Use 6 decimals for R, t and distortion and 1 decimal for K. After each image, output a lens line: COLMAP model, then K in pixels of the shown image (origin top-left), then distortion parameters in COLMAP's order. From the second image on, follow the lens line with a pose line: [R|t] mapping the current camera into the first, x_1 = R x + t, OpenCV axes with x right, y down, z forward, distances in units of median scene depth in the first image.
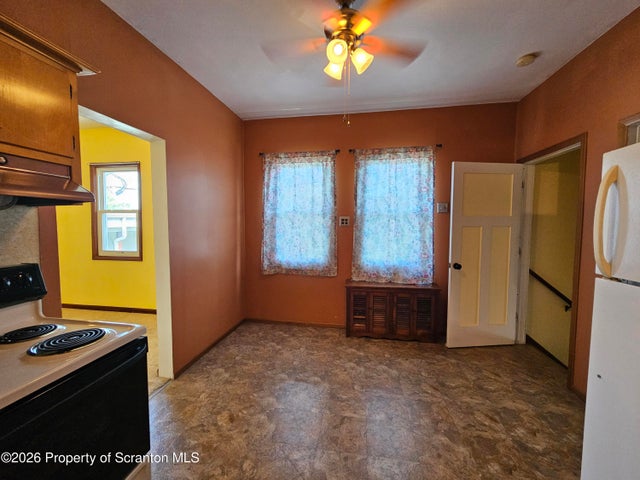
lens RADIAL K [[260.8, 0, 320.3], [0, 260.8, 237.6], [0, 0, 1]] dist [-0.000082, 0.000016]
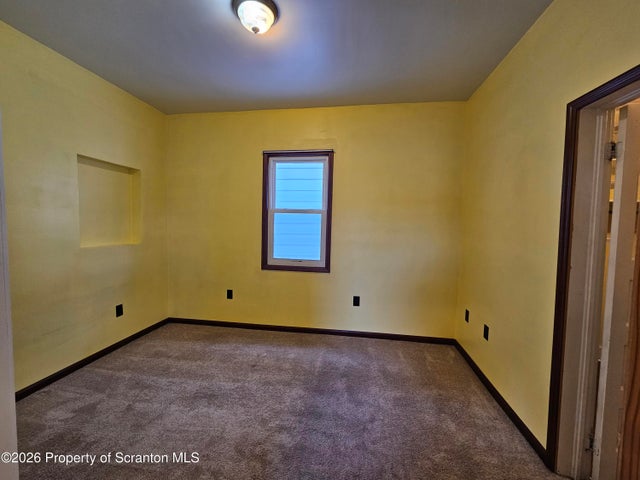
lens RADIAL K [[260.8, 0, 319.2], [0, 260.8, 239.4], [0, 0, 1]] dist [-0.000082, 0.000016]
pose [[0.999920, 0.011812, 0.004526, -0.701238], [-0.011809, 0.999930, -0.000741, -0.011207], [-0.004534, 0.000687, 0.999989, 0.184550]]
